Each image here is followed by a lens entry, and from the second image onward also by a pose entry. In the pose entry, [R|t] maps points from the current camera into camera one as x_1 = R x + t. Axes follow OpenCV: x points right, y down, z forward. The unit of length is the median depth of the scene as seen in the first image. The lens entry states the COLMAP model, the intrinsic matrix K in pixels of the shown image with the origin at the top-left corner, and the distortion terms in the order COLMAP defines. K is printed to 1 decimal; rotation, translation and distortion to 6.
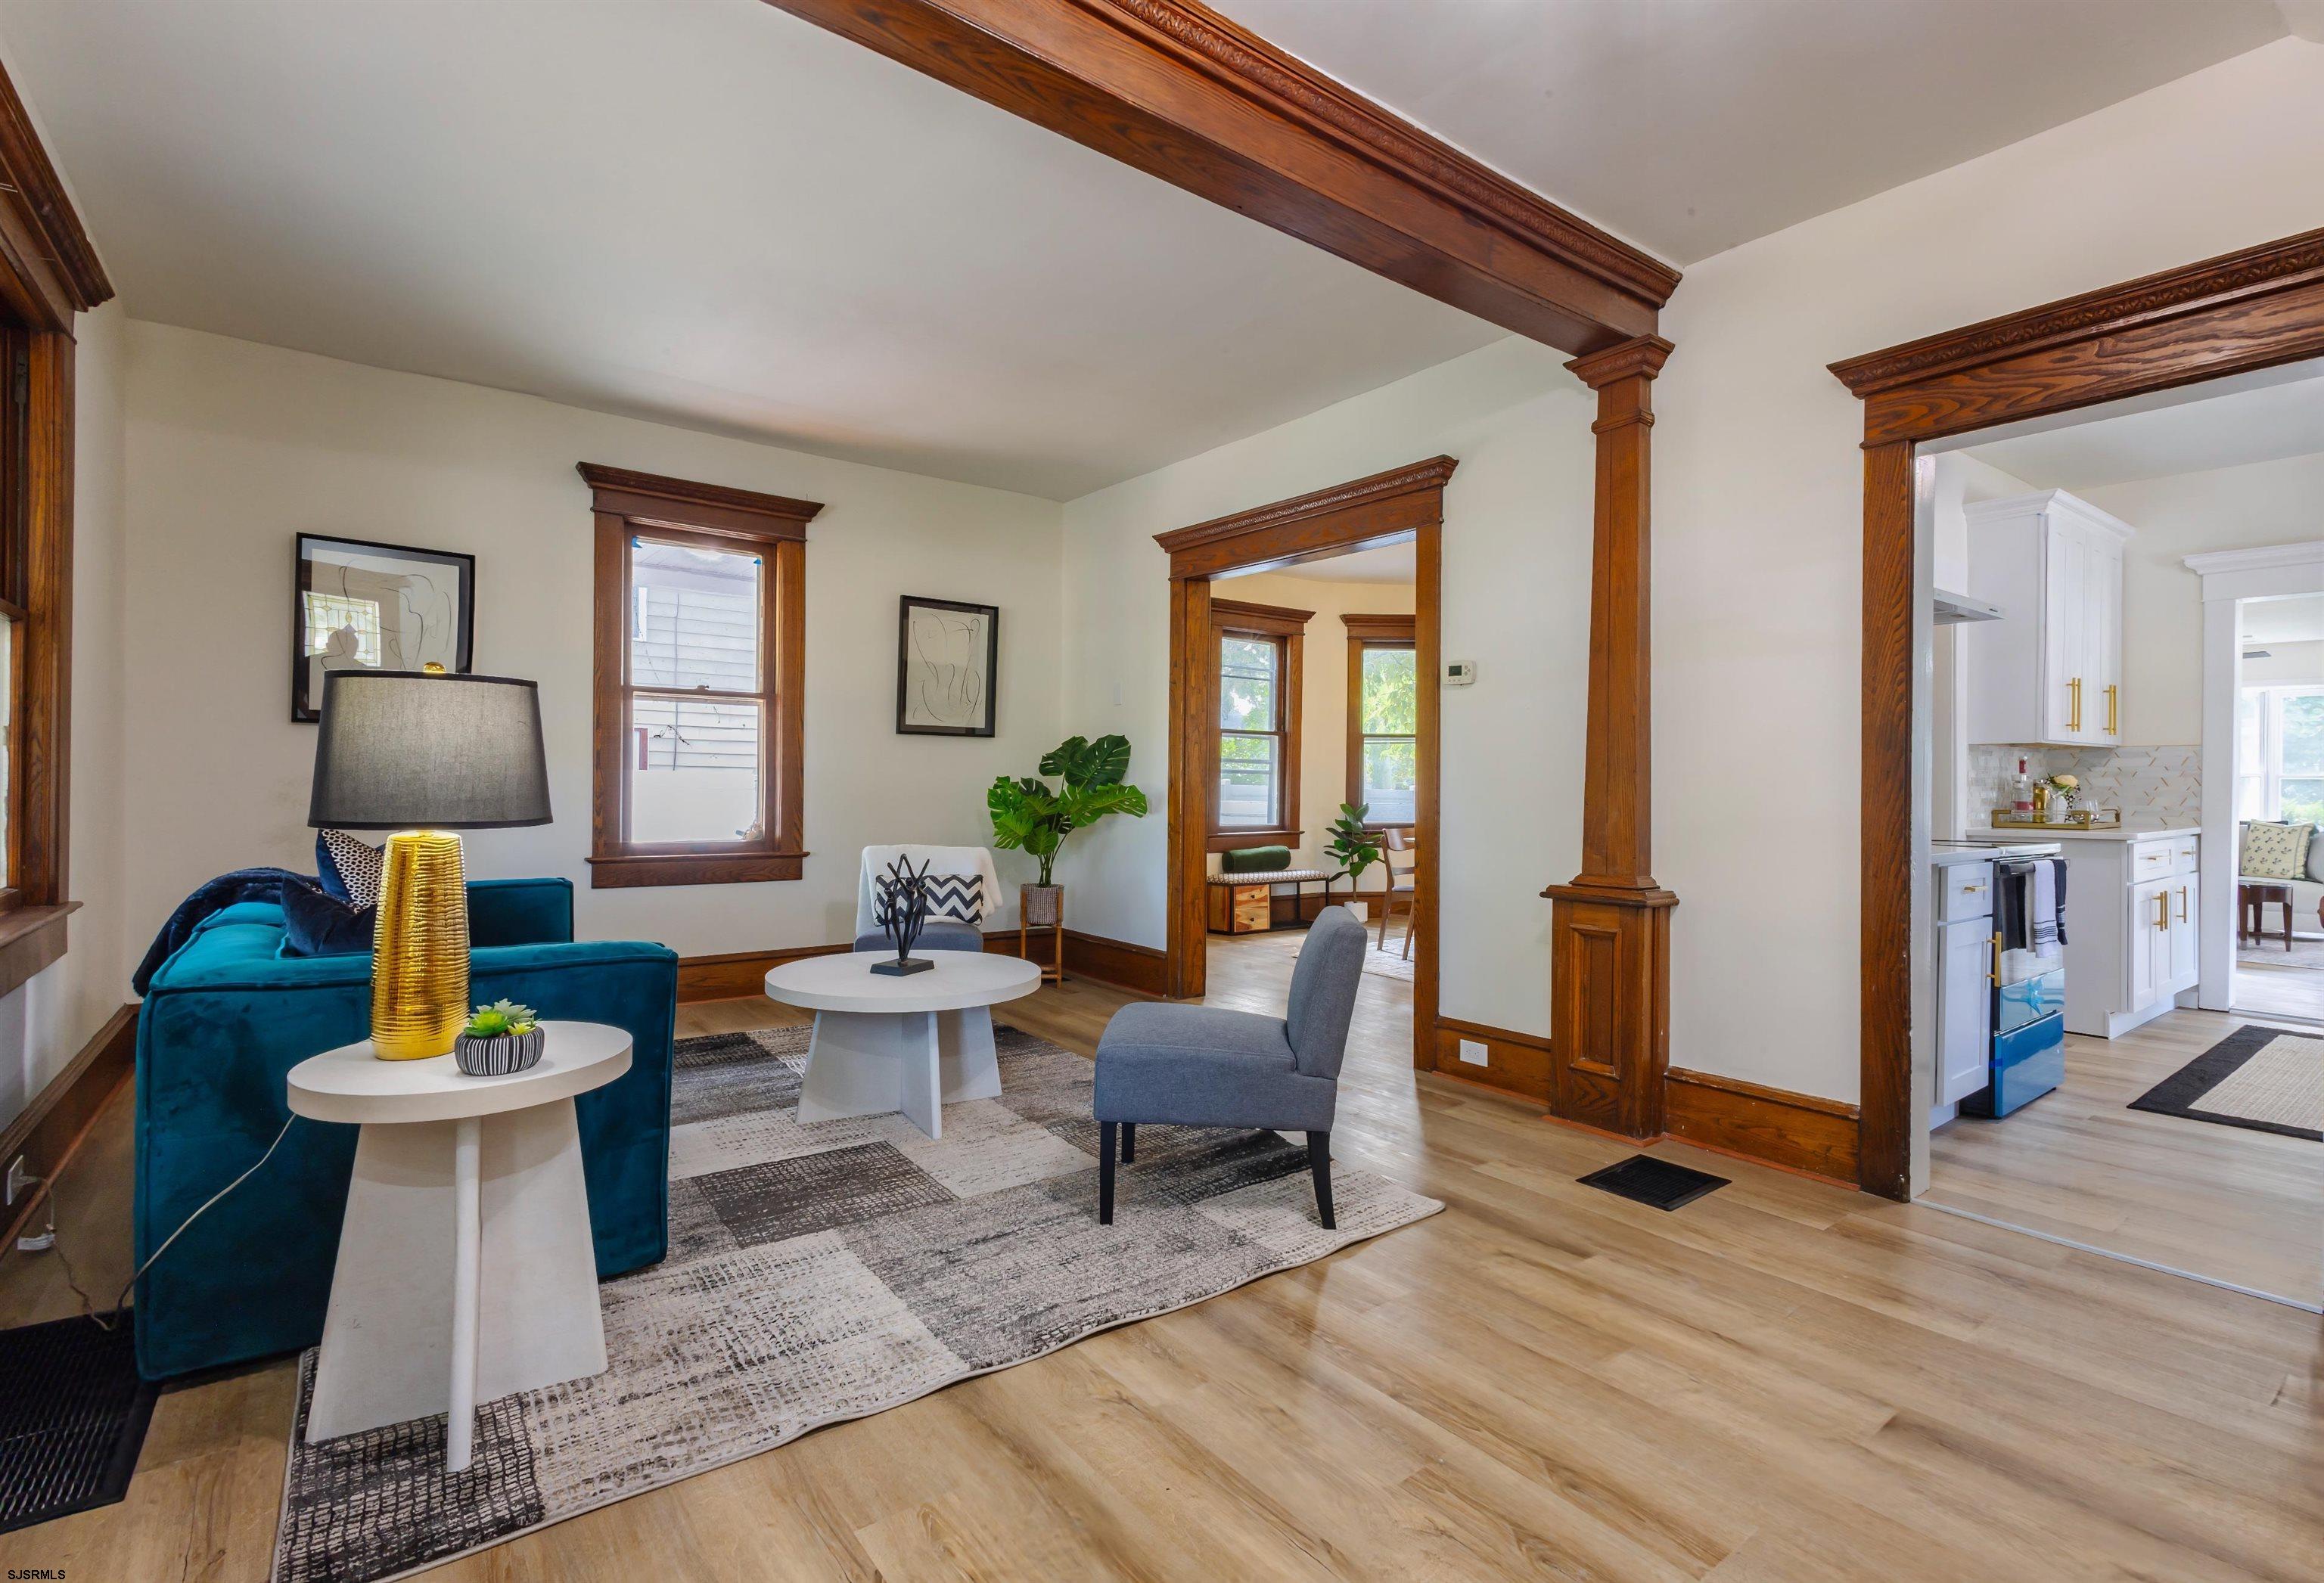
lens RADIAL K [[1096.6, 0, 1216.7], [0, 1096.6, 779.4], [0, 0, 1]] dist [0.000509, -0.000047]
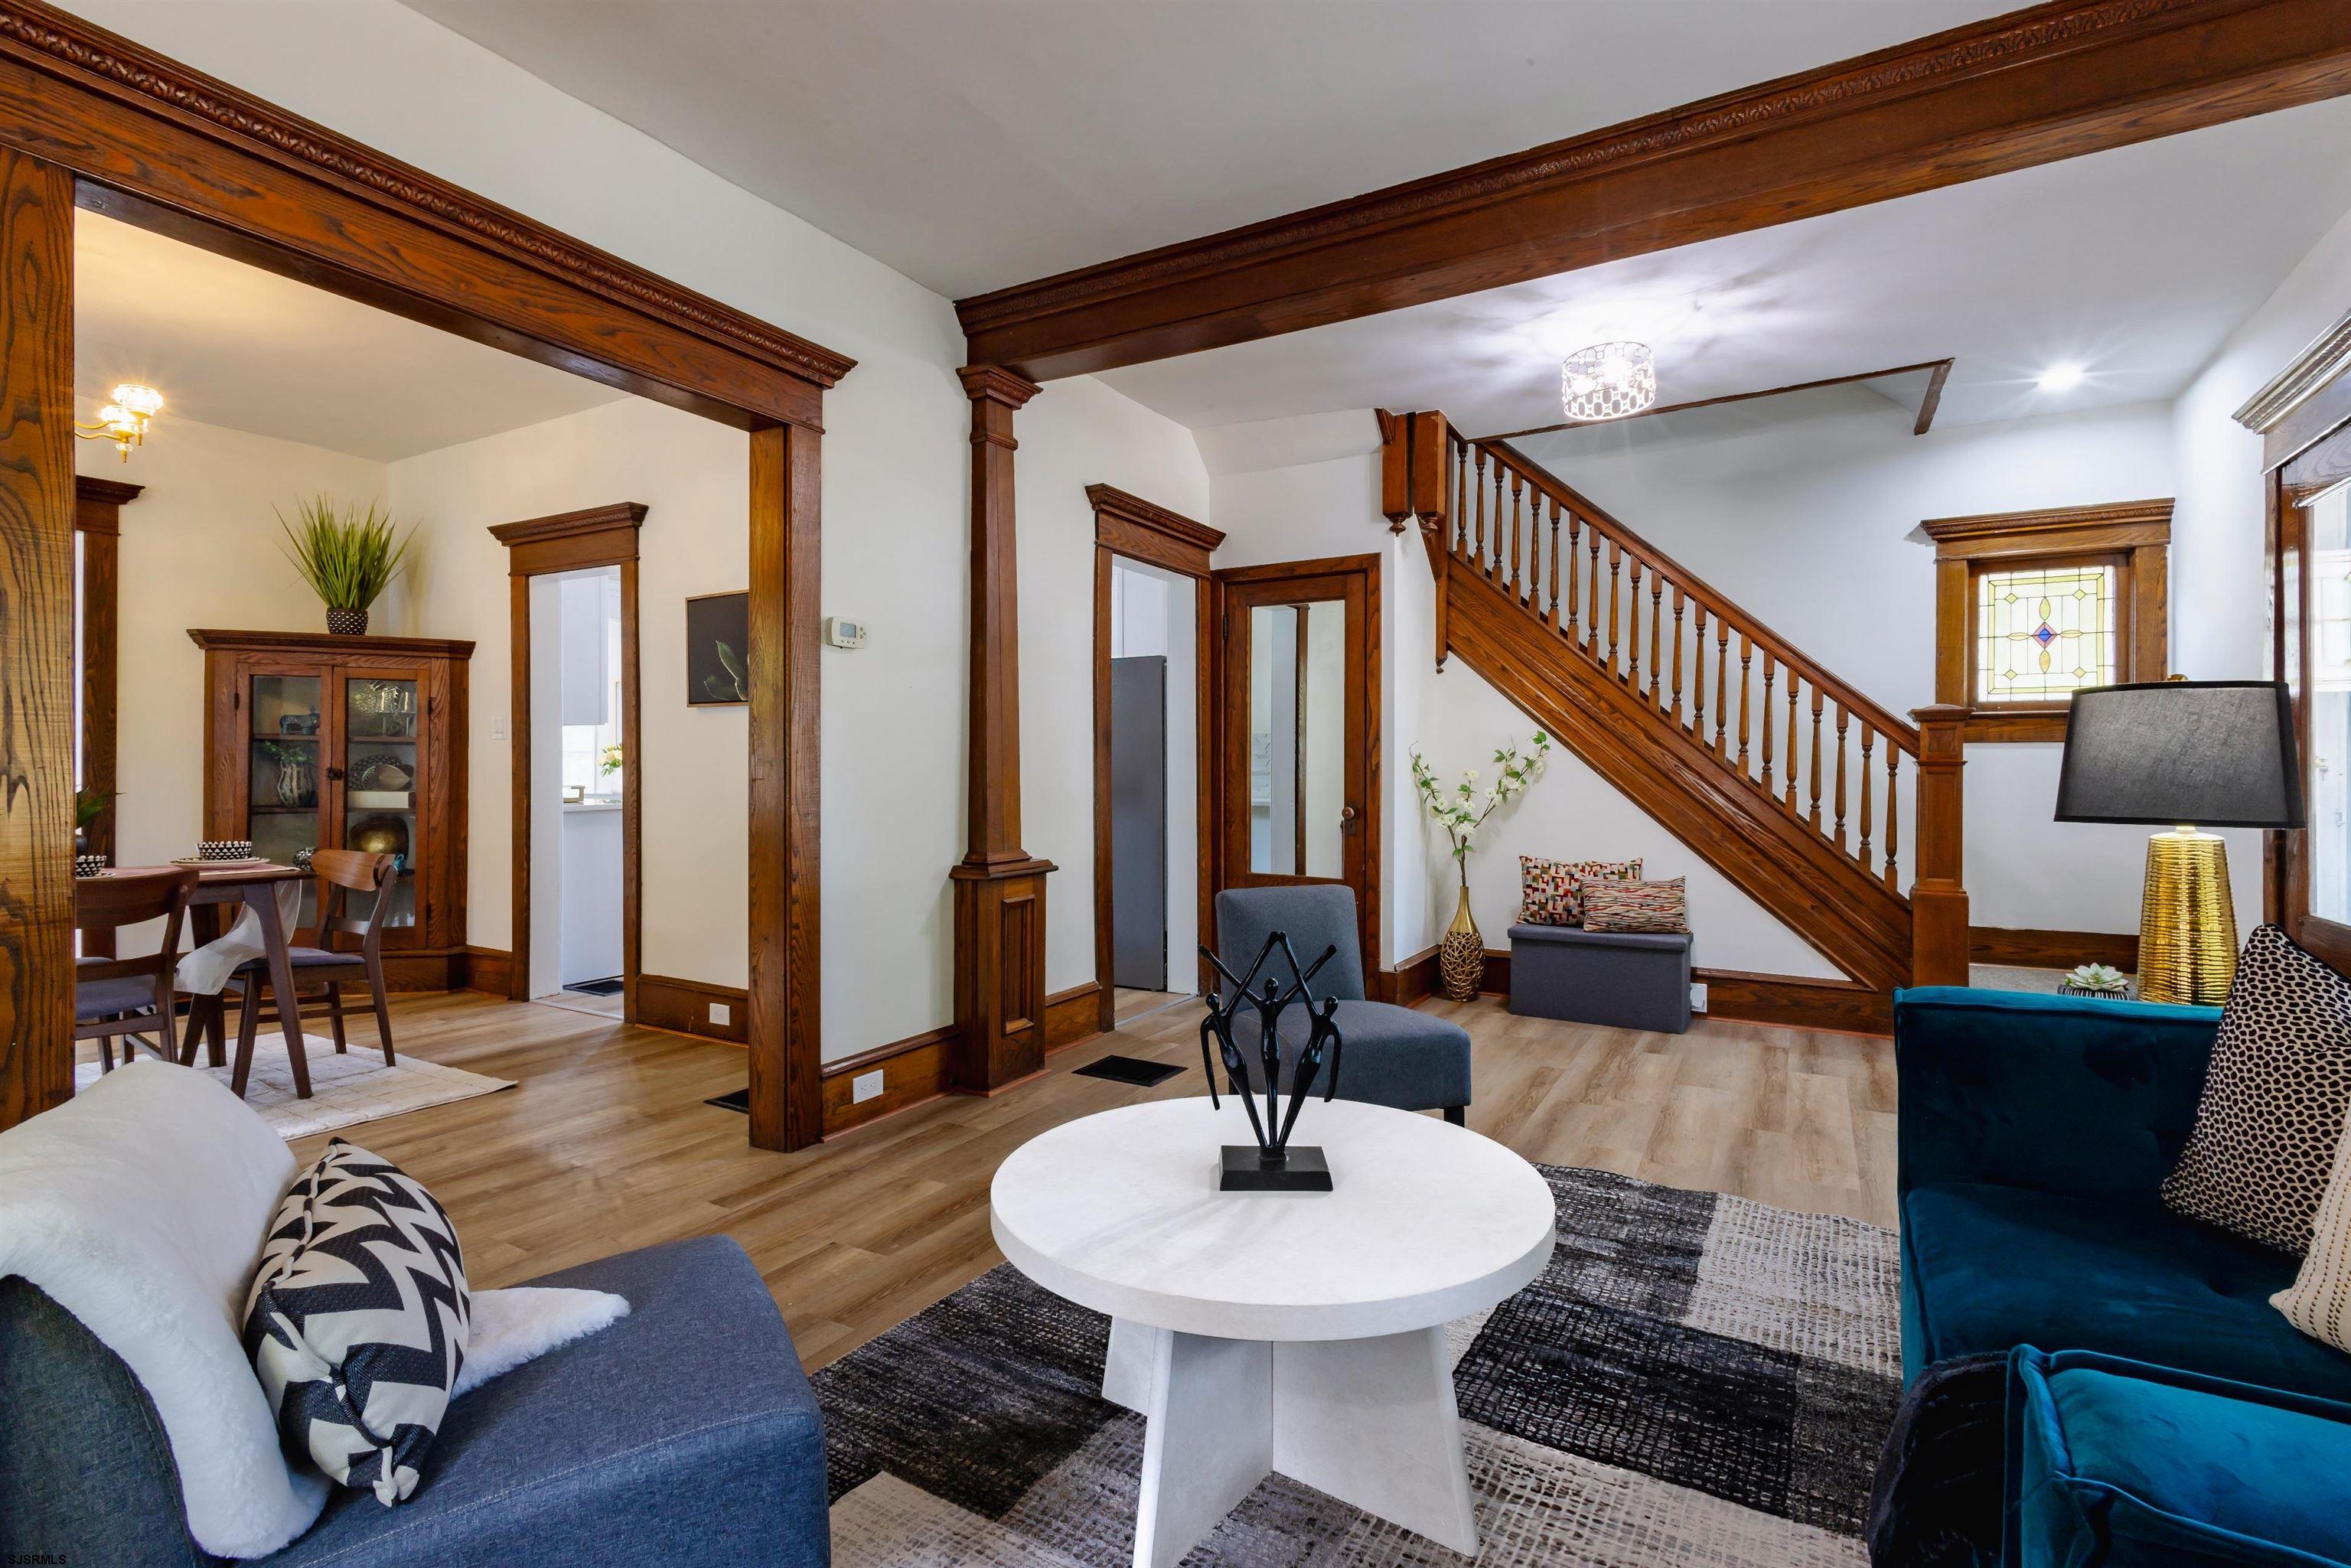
lens RADIAL K [[1087.1, 0, 1175.5], [0, 1087.1, 784.0], [0, 0, 1]] dist [0.001007, -0.000008]
pose [[-0.364052, -0.024647, 0.931053, -0.707073], [-0.011506, 0.999693, 0.021965, -0.007062], [-0.931308, -0.002716, -0.364223, 1.213659]]
